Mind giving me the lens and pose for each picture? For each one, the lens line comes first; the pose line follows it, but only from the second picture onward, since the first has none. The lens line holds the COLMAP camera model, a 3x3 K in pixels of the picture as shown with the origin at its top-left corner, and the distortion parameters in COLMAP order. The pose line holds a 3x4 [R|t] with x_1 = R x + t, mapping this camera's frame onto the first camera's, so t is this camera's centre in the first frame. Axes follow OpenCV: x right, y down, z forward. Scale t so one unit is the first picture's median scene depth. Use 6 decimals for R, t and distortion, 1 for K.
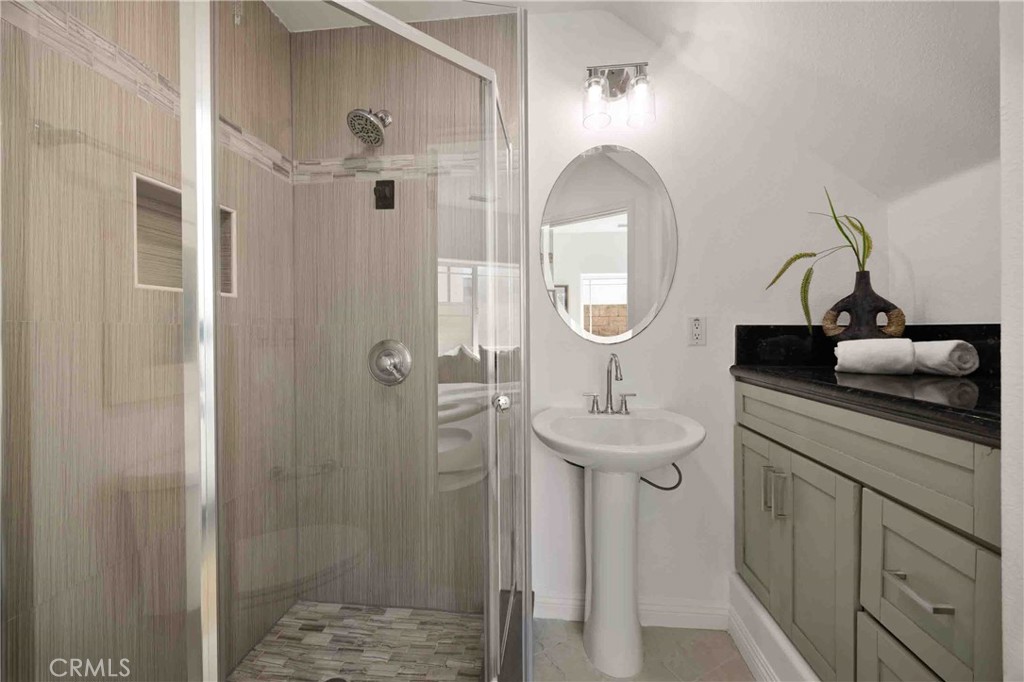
lens RADIAL K [[397.3, 0, 511.4], [0, 397.3, 337.1], [0, 0, 1]] dist [-0.003333, -0.000100]
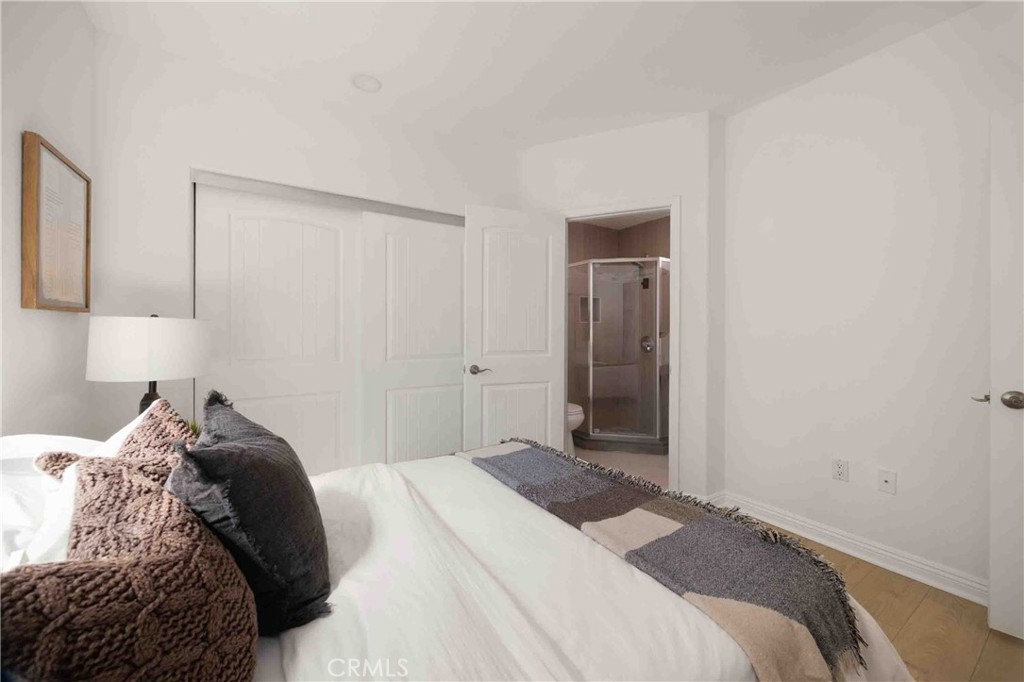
lens RADIAL K [[397.3, 0, 513.1], [0, 397.3, 339.2], [0, 0, 1]] dist [-0.003333, -0.000100]
pose [[0.631223, 0.005348, -0.775583, 1.357321], [-0.007831, 0.999969, 0.000522, 0.034461], [0.775562, 0.005744, 0.631245, -1.588052]]
